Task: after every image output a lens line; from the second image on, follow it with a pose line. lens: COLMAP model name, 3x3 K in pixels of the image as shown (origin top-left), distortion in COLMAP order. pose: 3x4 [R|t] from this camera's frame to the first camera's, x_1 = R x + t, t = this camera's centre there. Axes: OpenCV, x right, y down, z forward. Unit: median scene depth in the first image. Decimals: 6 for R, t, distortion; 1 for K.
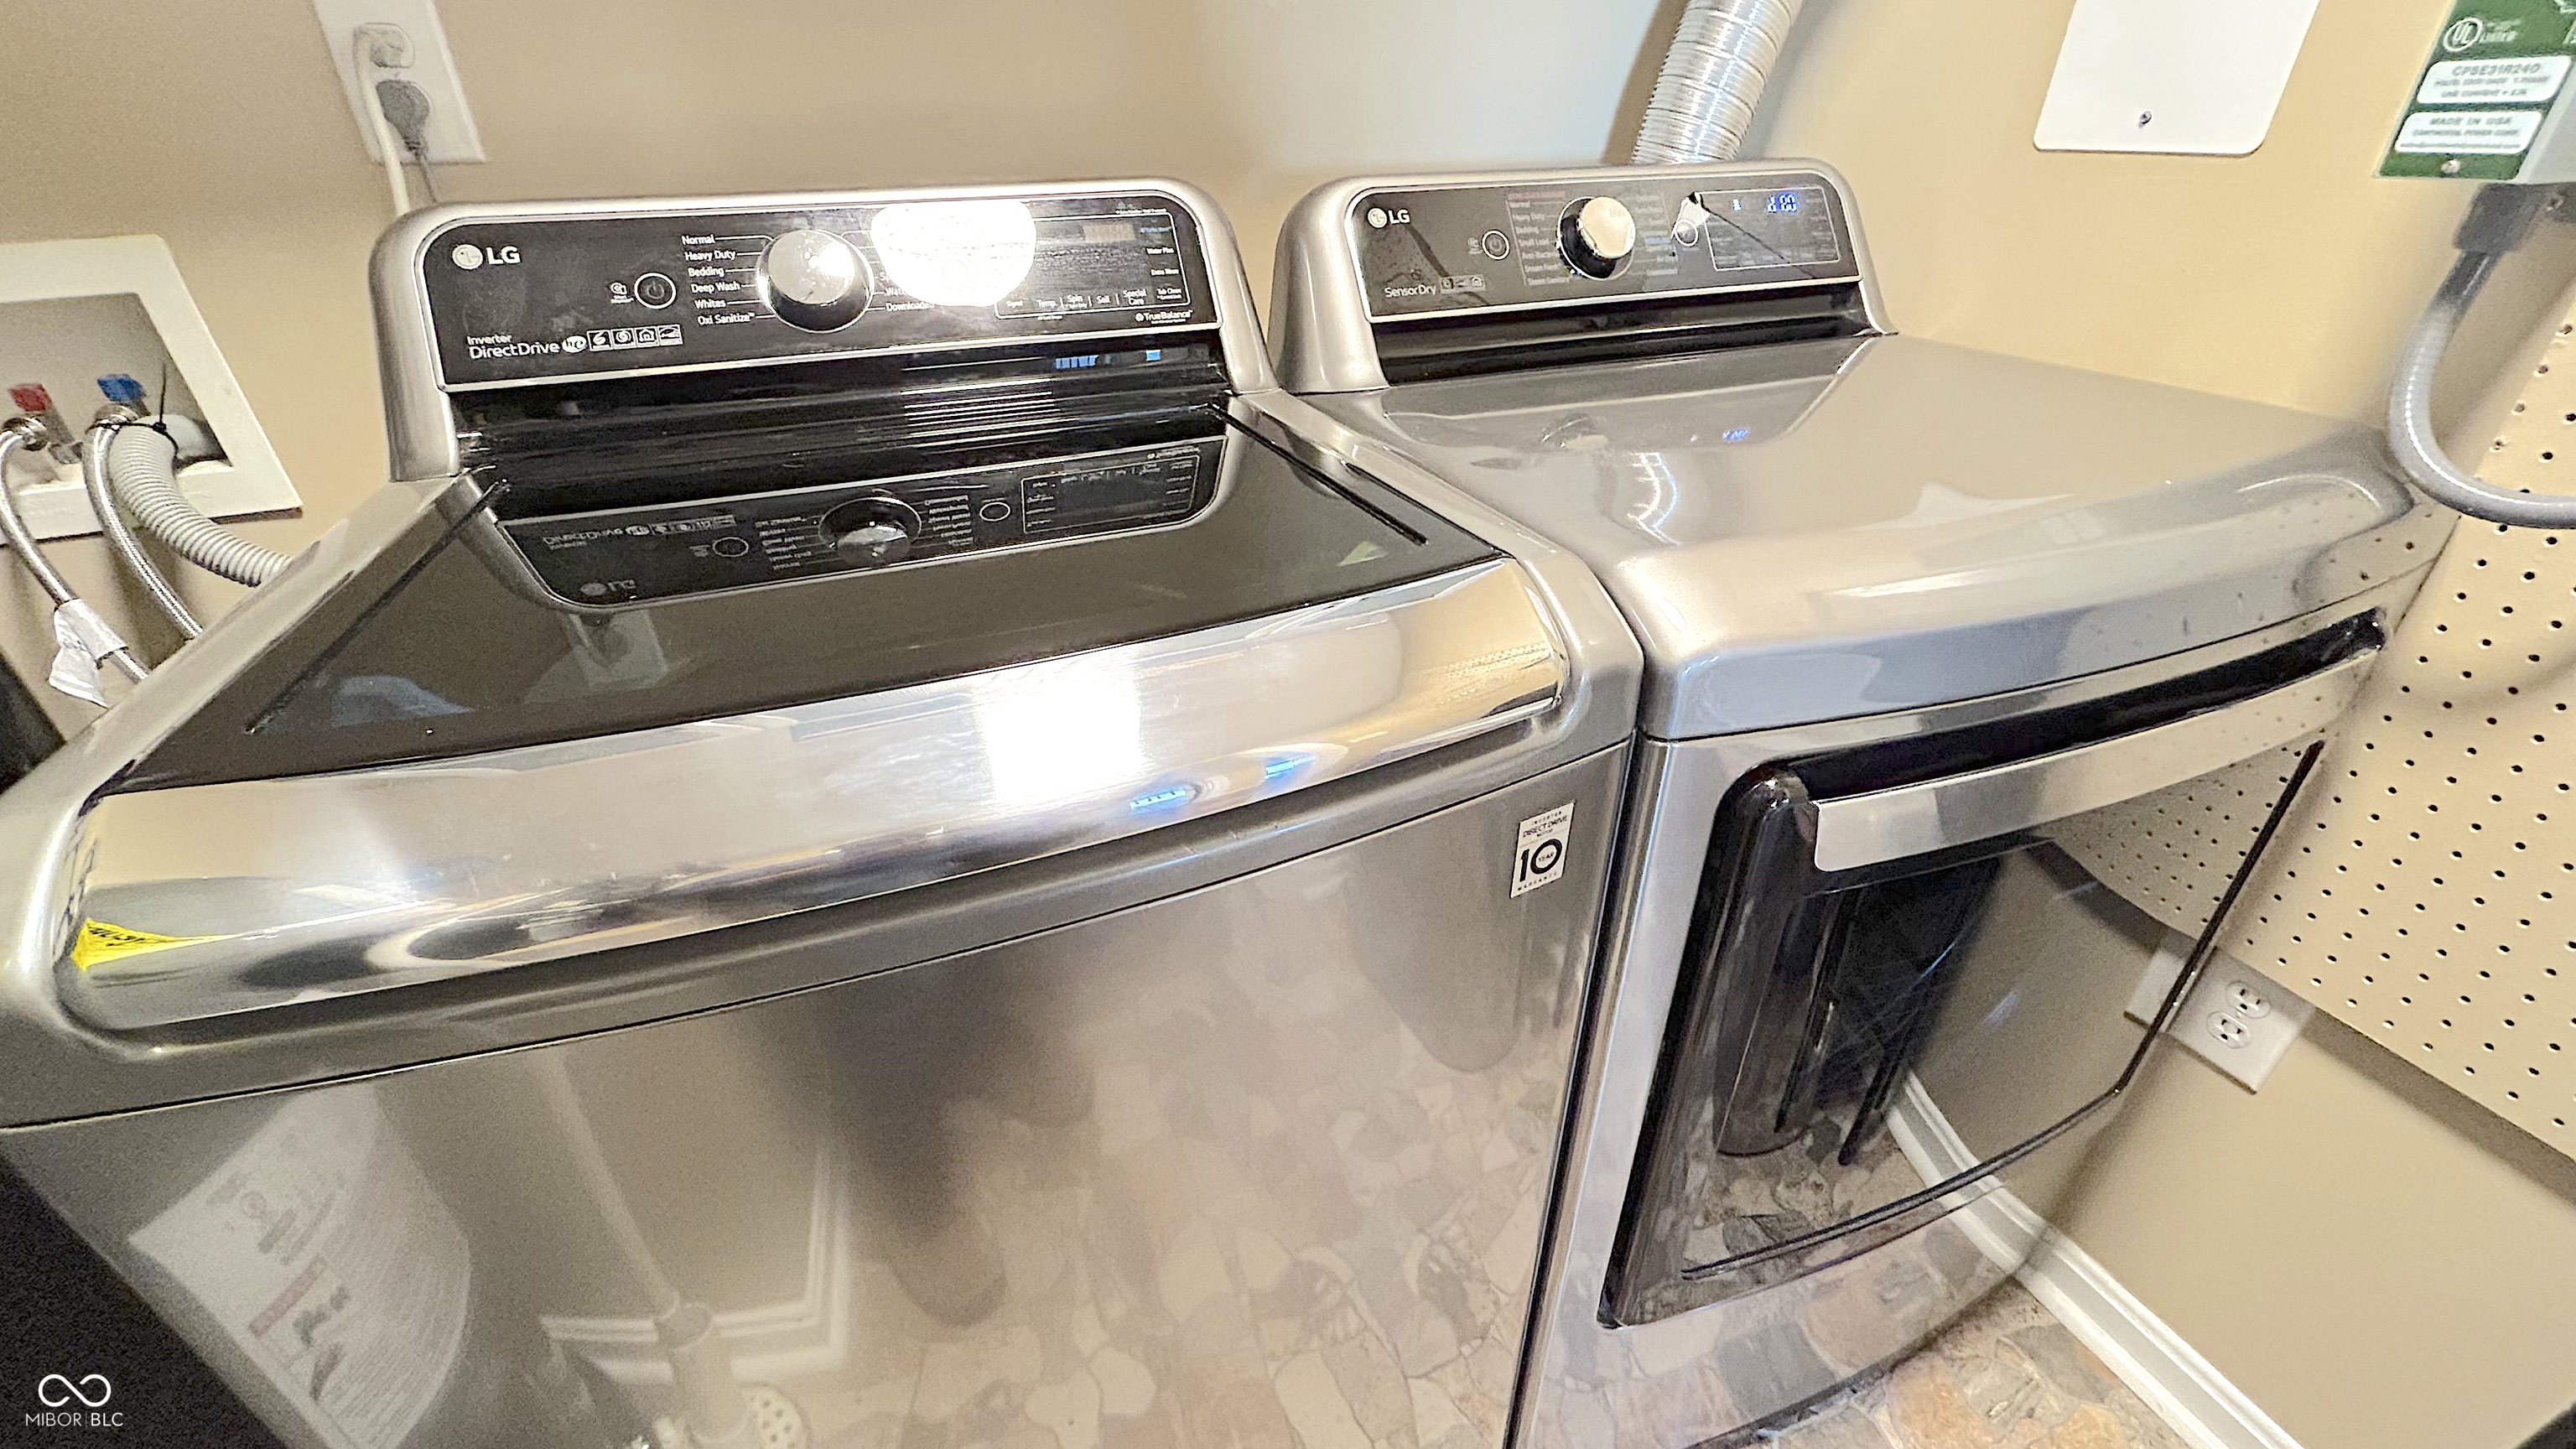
lens RADIAL K [[1048.4, 0, 1280.2], [0, 1048.4, 717.6], [0, 0, 1]] dist [0.001262, 0.000313]
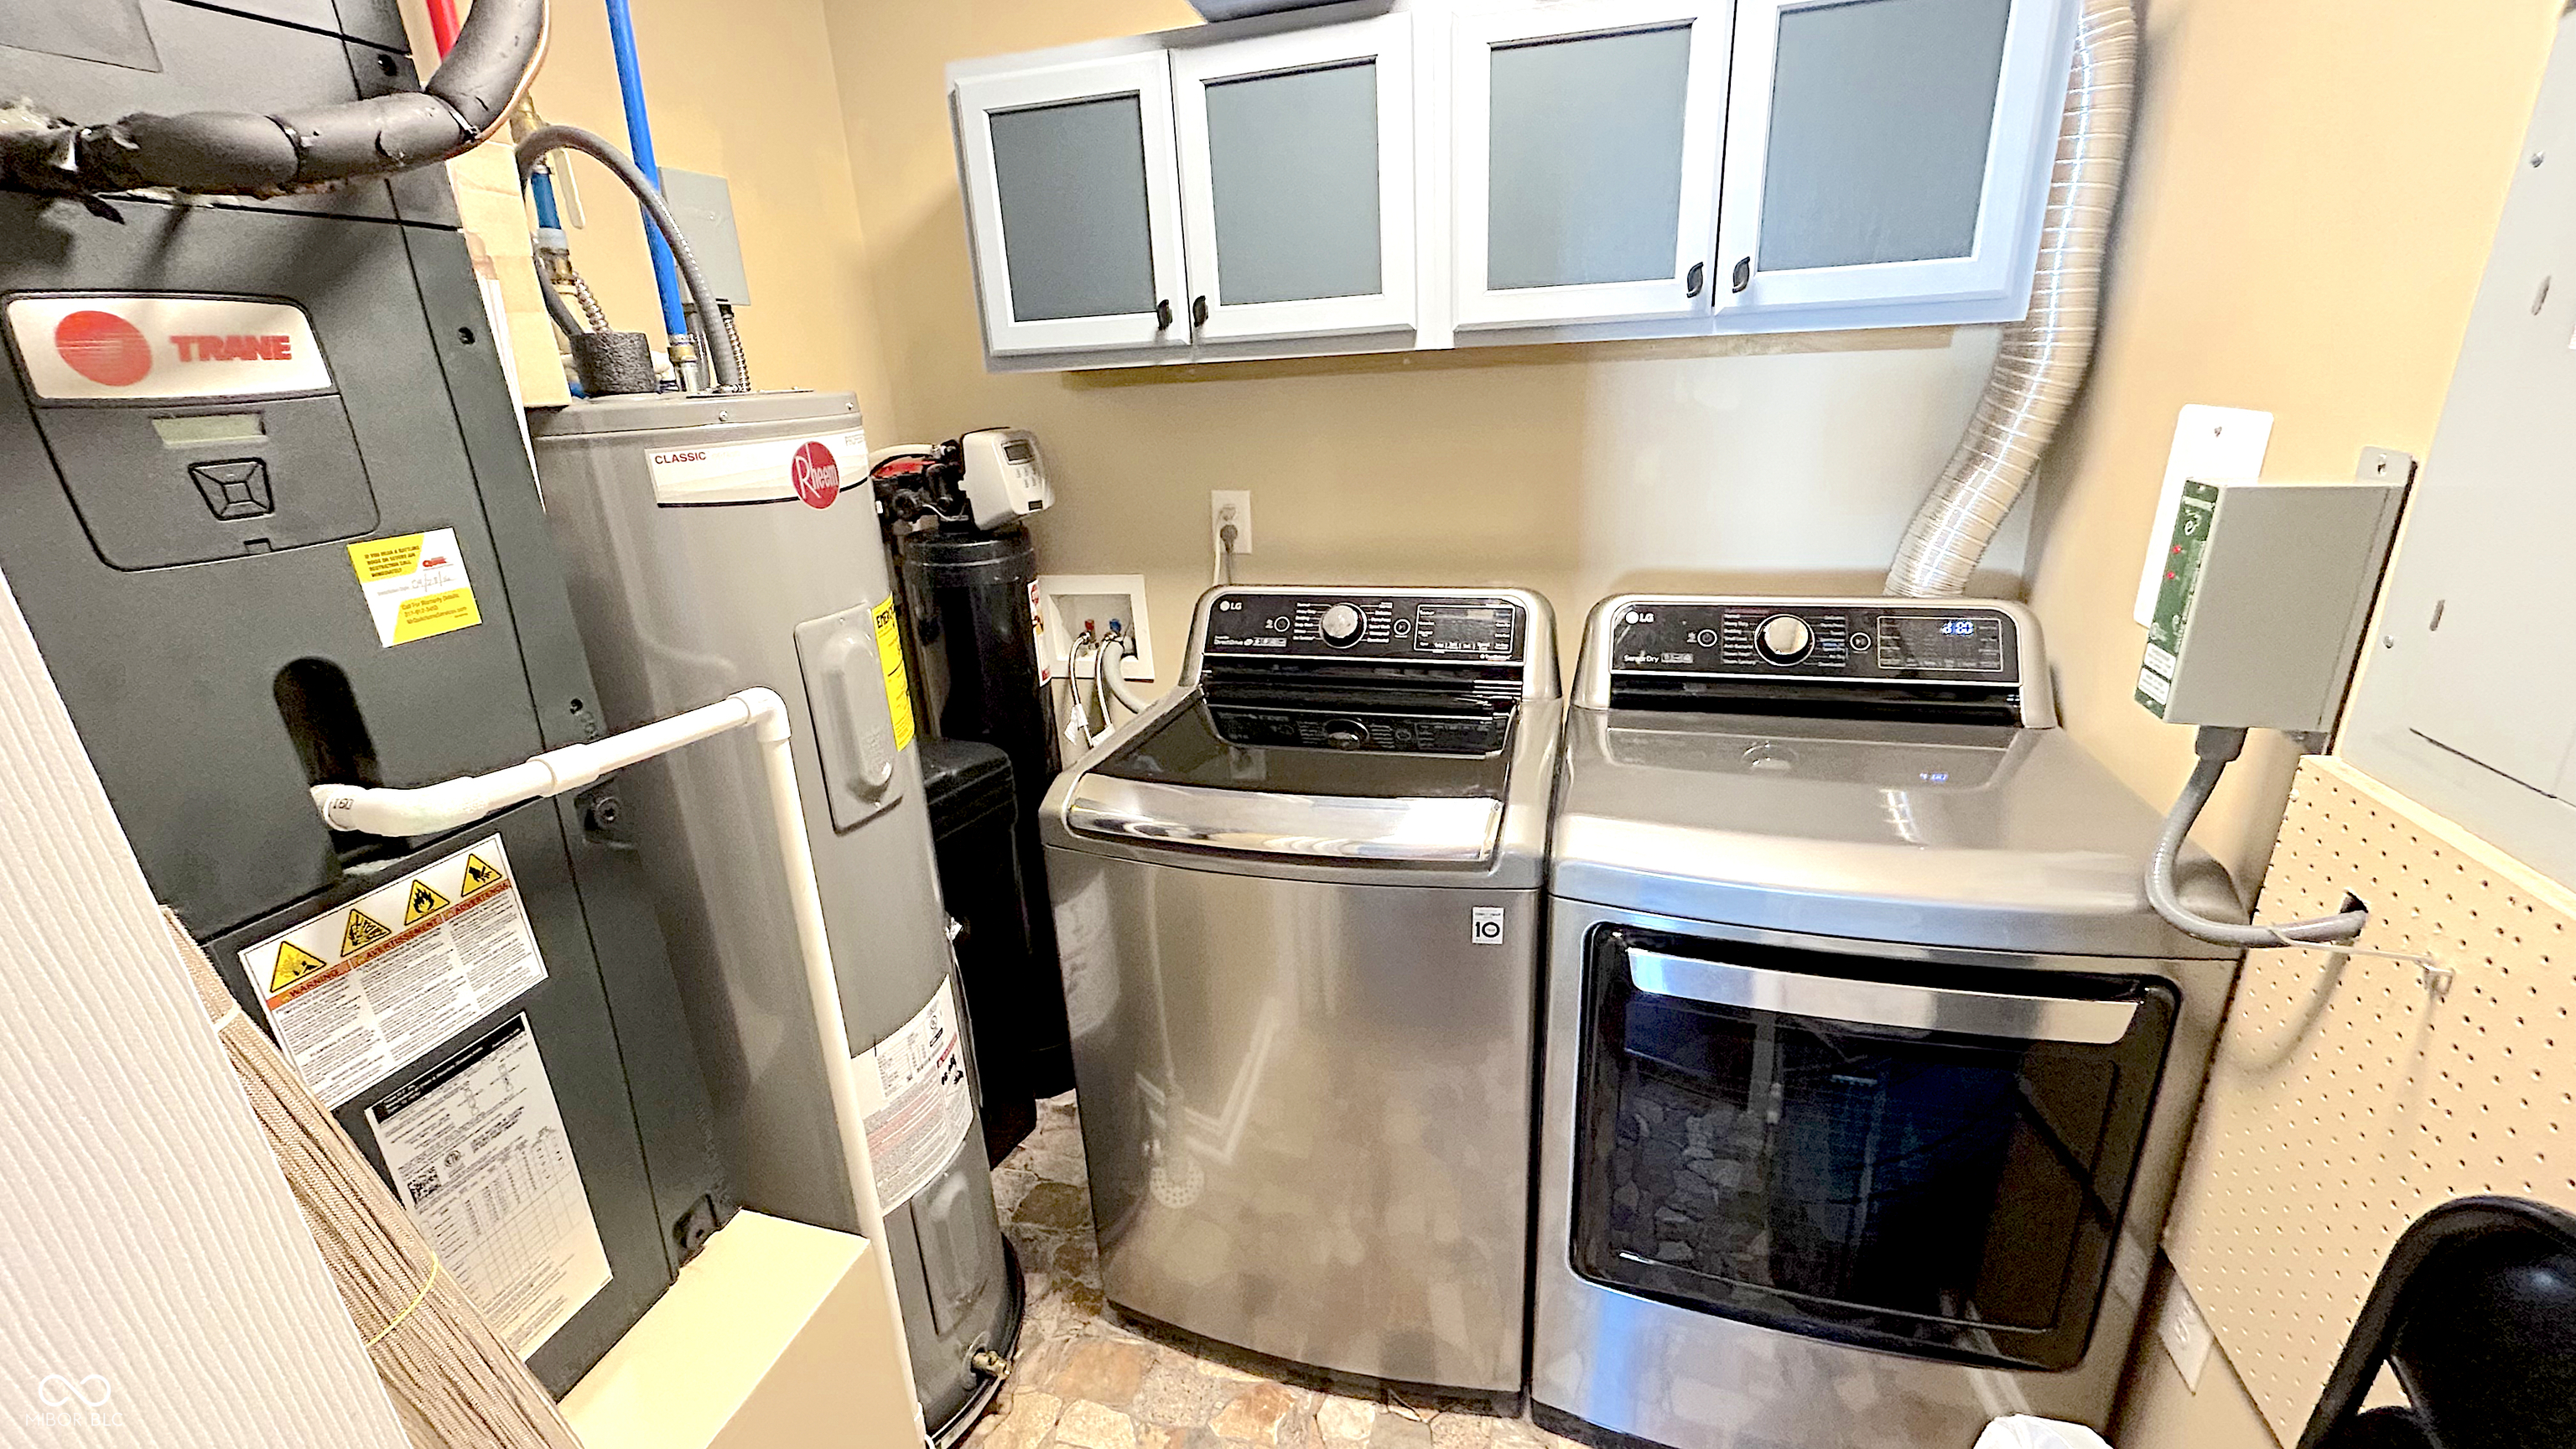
lens RADIAL K [[1048.4, 0, 1287.0], [0, 1048.4, 734.3], [0, 0, 1]] dist [0.001262, 0.000313]
pose [[0.795735, 0.185178, -0.576641, 0.776887], [-0.275091, 0.958738, -0.071731, 0.005943], [0.539565, 0.215708, 0.813843, -0.824282]]
